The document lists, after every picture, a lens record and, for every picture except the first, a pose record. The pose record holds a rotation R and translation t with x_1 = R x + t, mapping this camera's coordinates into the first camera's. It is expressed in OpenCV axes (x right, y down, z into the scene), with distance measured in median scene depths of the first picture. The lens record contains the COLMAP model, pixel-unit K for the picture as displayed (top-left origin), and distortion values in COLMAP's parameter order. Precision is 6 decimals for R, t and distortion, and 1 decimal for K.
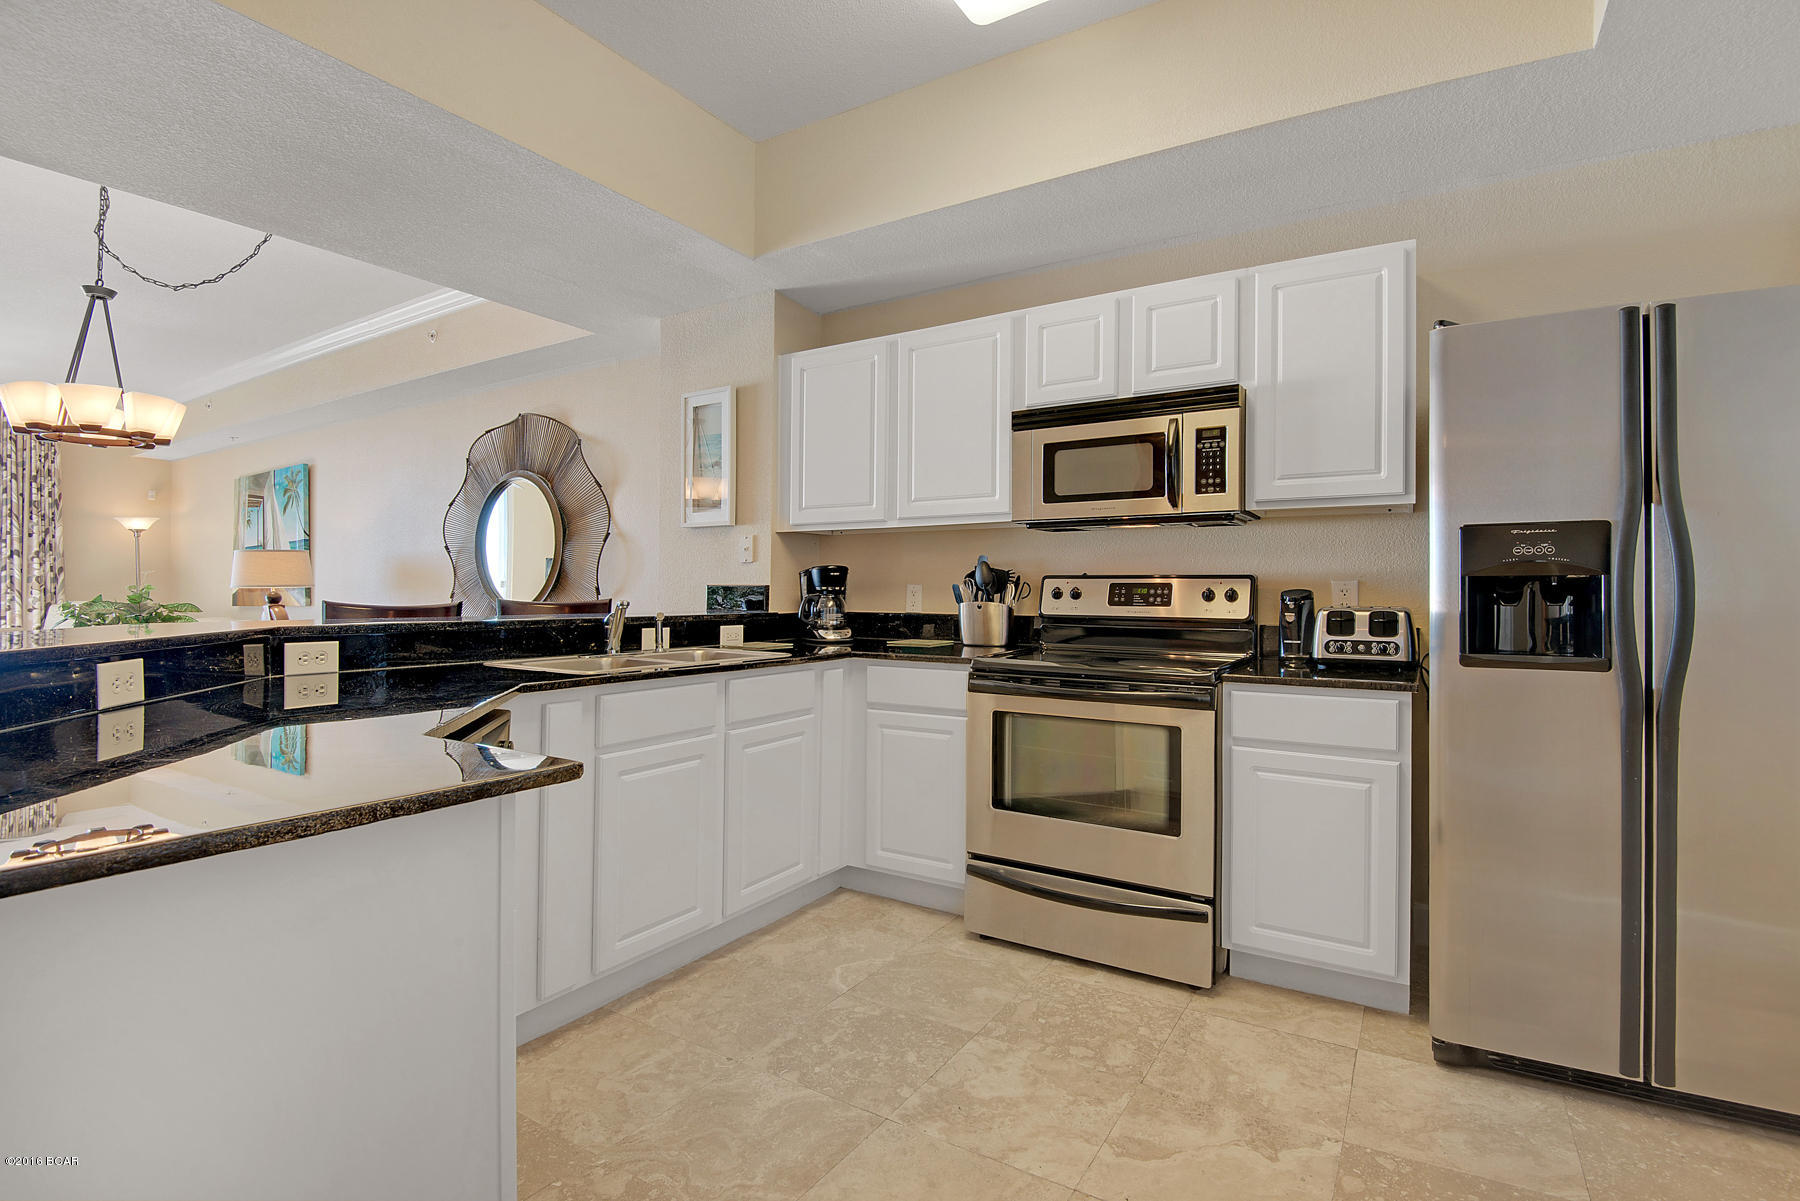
lens RADIAL K [[867.3, 0, 866.4], [0, 867.3, 597.3], [0, 0, 1]] dist [-0.033949, -0.000912]
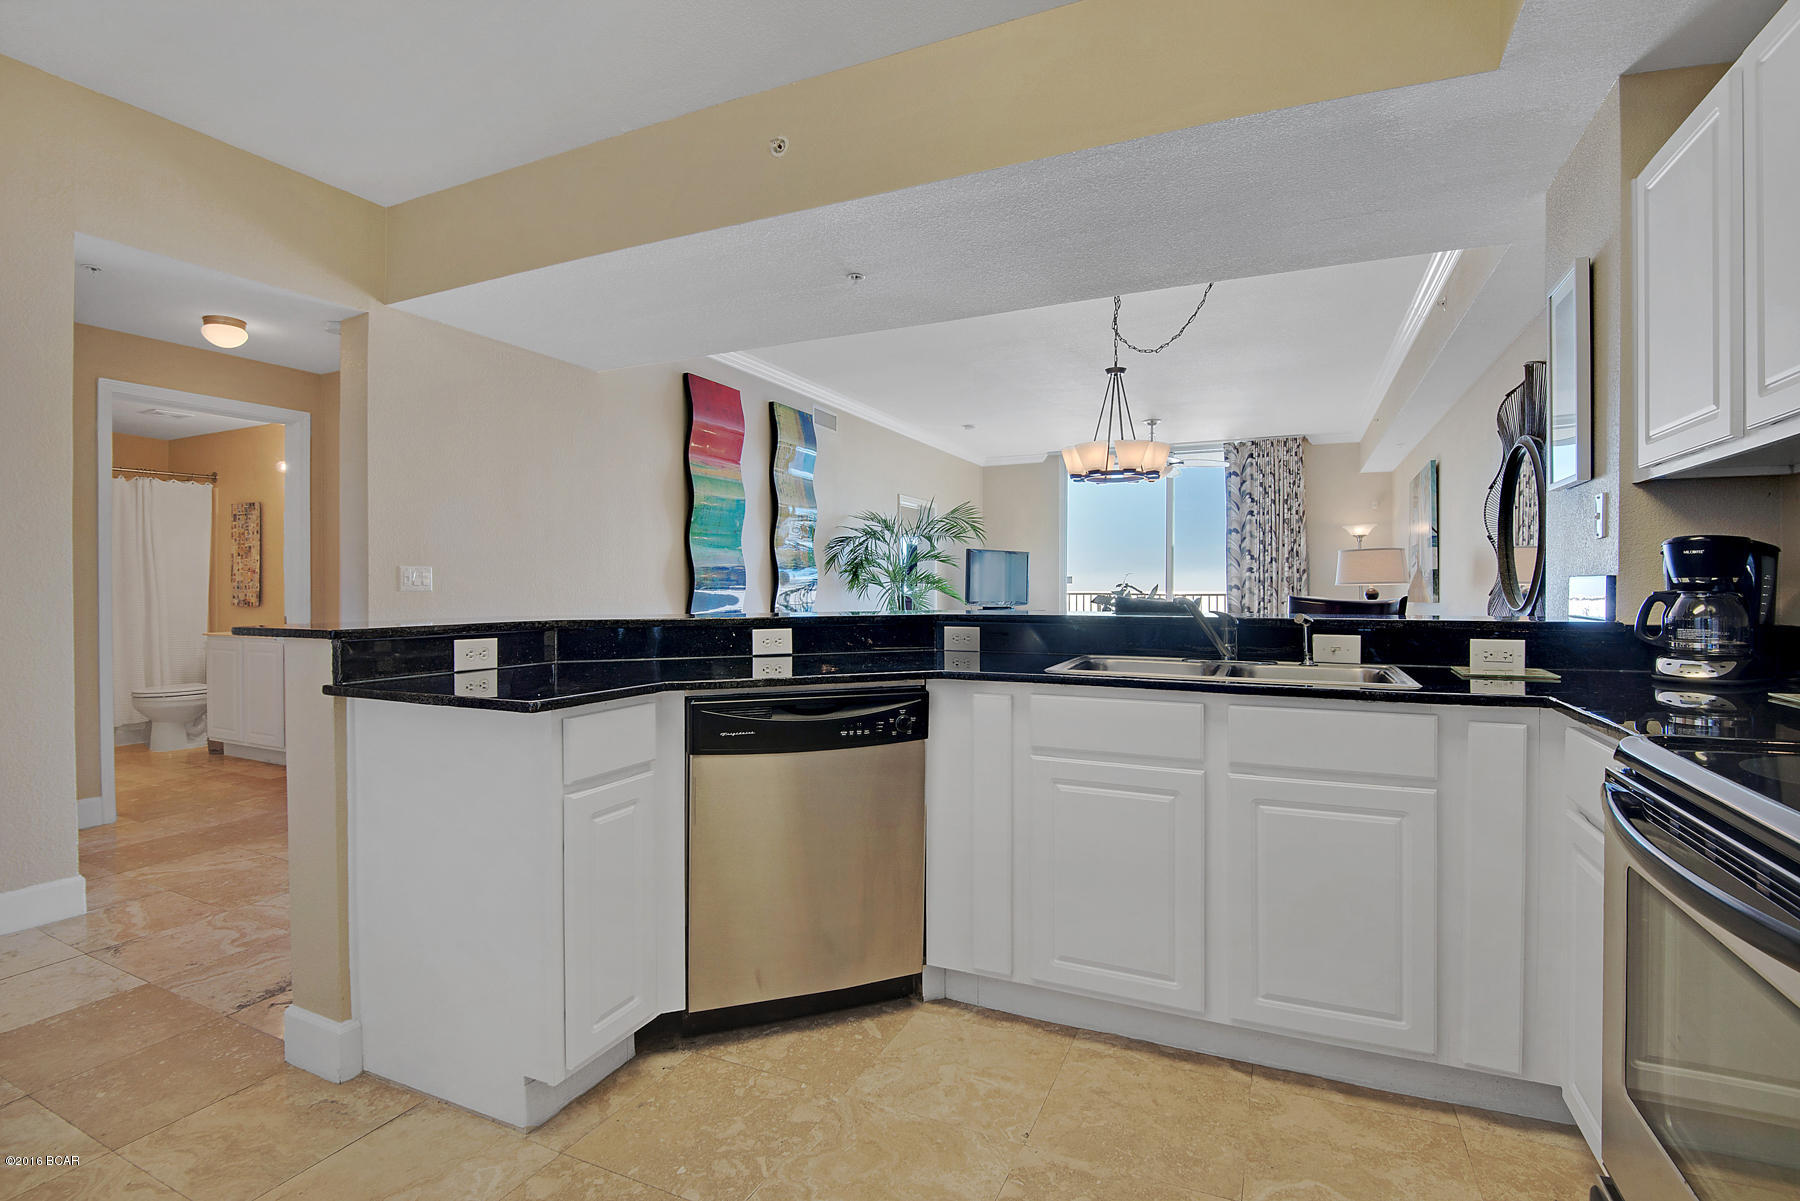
lens RADIAL K [[837.5, 0, 905.2], [0, 837.5, 585.2], [0, 0, 1]] dist [-0.000189, -0.009050]
pose [[0.158075, -0.006279, -0.987407, 0.472105], [-0.004393, 0.999965, -0.007062, -0.001764], [0.987417, 0.005454, 0.158041, 0.546489]]
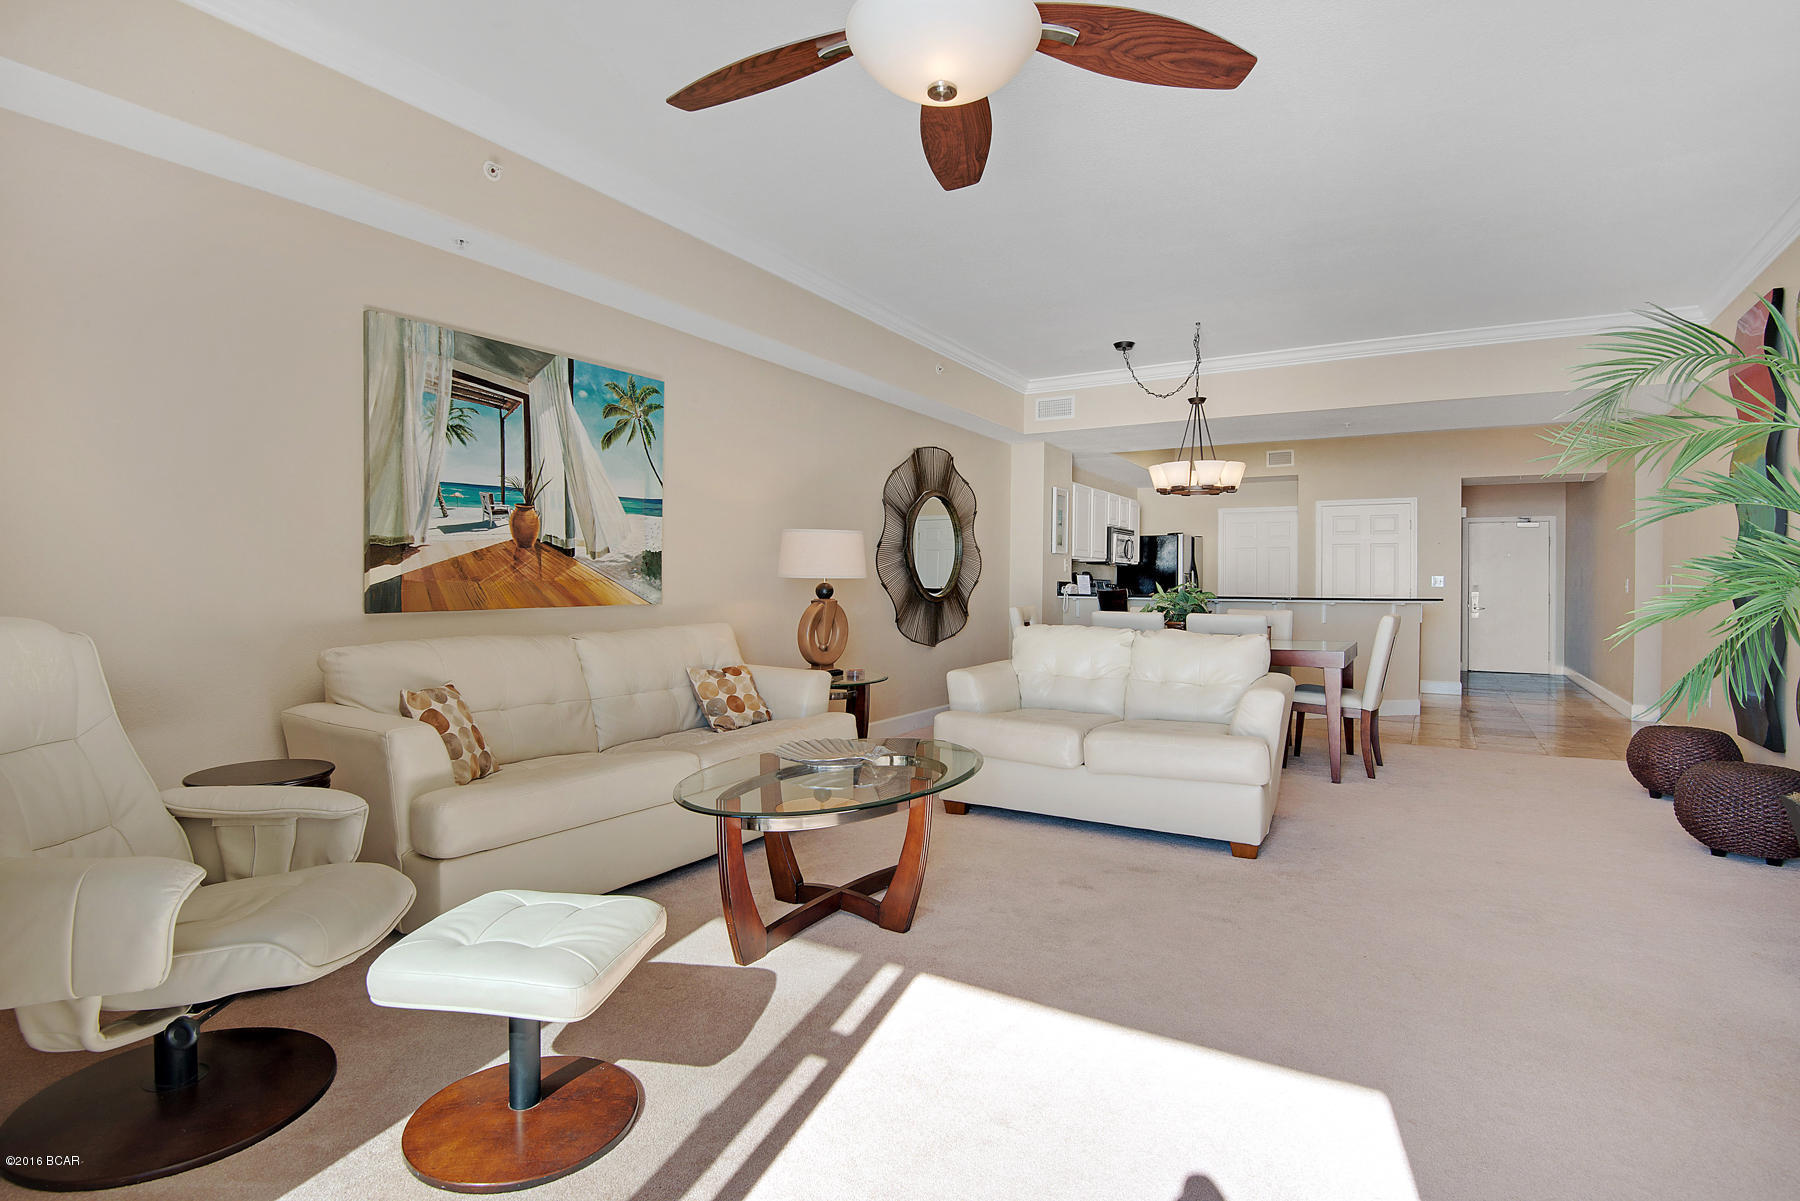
lens RADIAL K [[896.3, 0, 927.4], [0, 896.3, 596.7], [0, 0, 1]] dist [-0.000093, -0.027179]
pose [[-0.060973, -0.014645, 0.998032, -3.022982], [-0.001592, 0.999893, 0.014575, -0.011149], [-0.998138, -0.000700, -0.060990, 1.899084]]
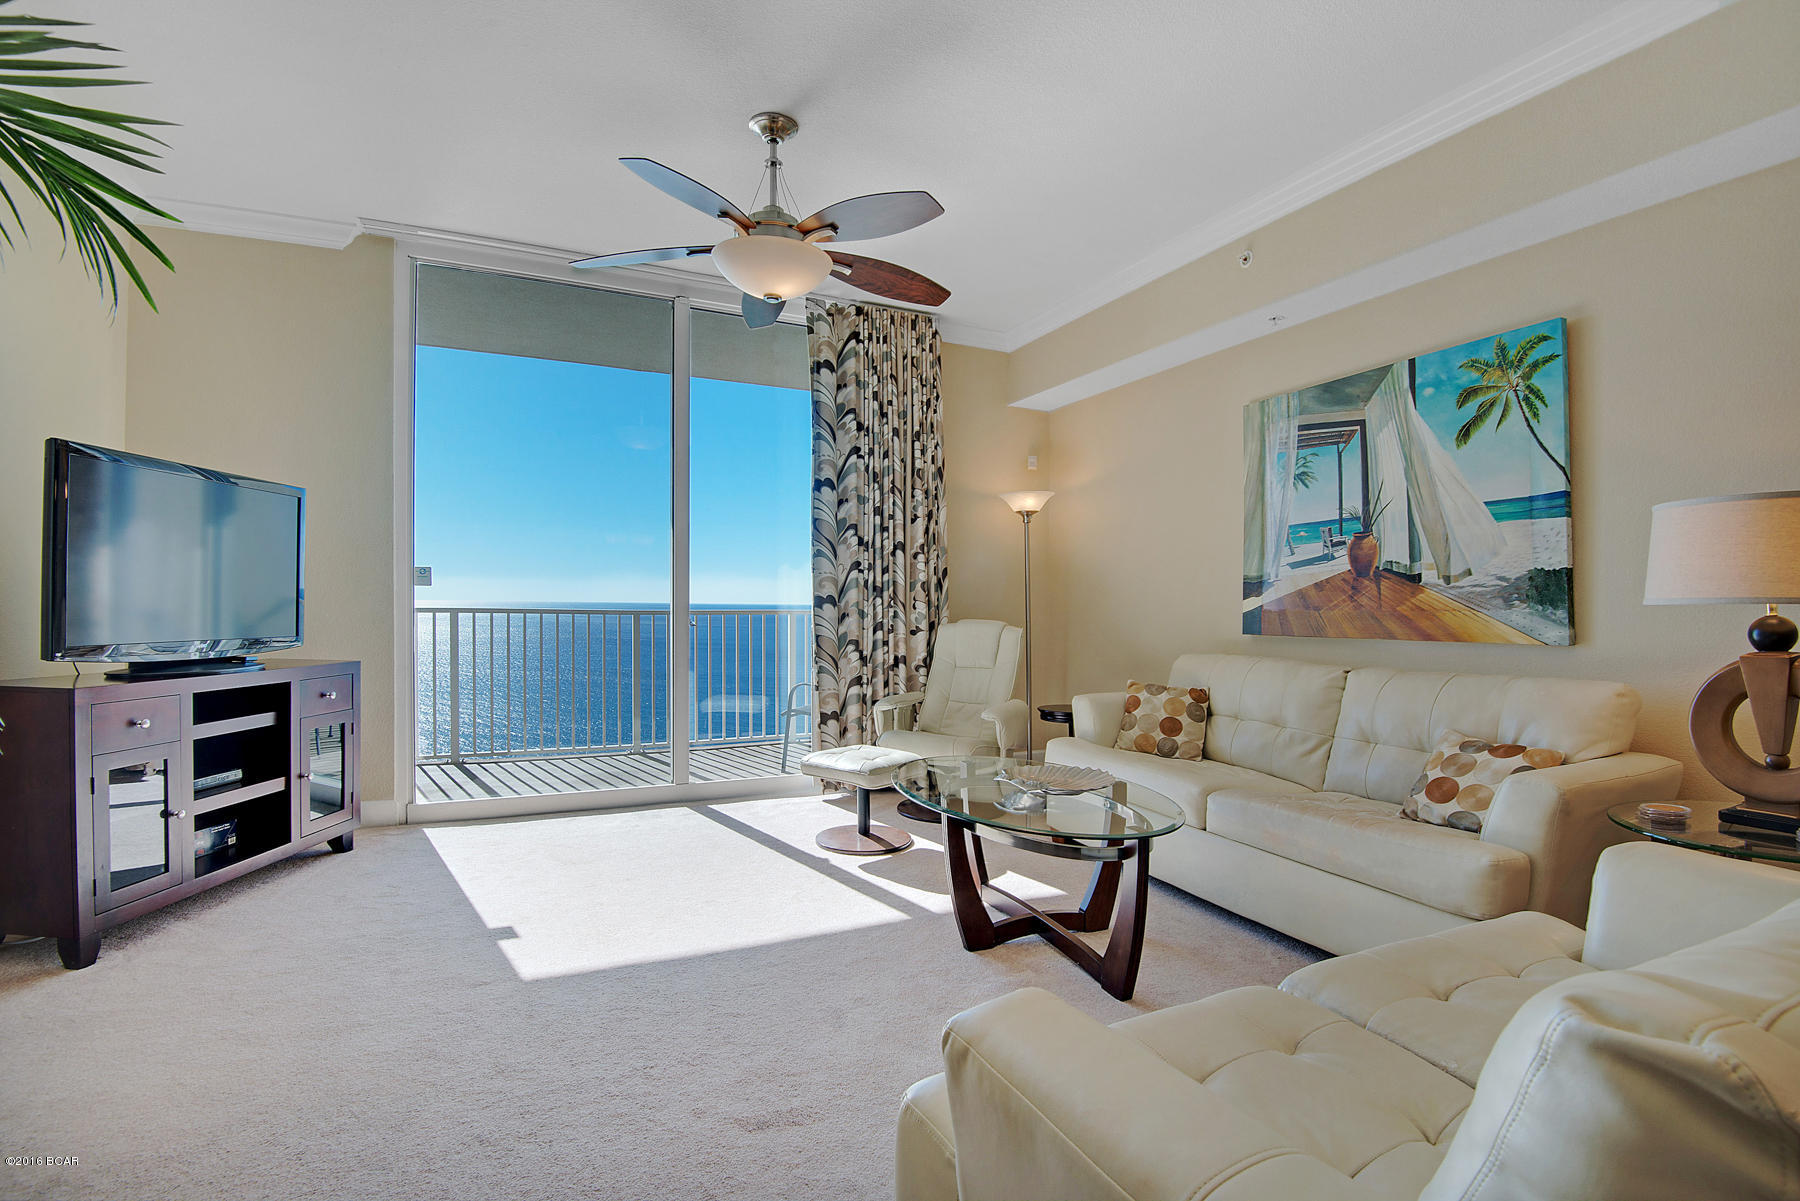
lens RADIAL K [[828.3, 0, 929.1], [0, 828.3, 610.4], [0, 0, 1]] dist [-0.000872, -0.000292]
pose [[0.866731, 0.010378, -0.498669, -1.651113], [-0.008476, 0.999946, 0.006078, -0.016119], [0.498705, -0.001041, 0.866771, 1.085417]]
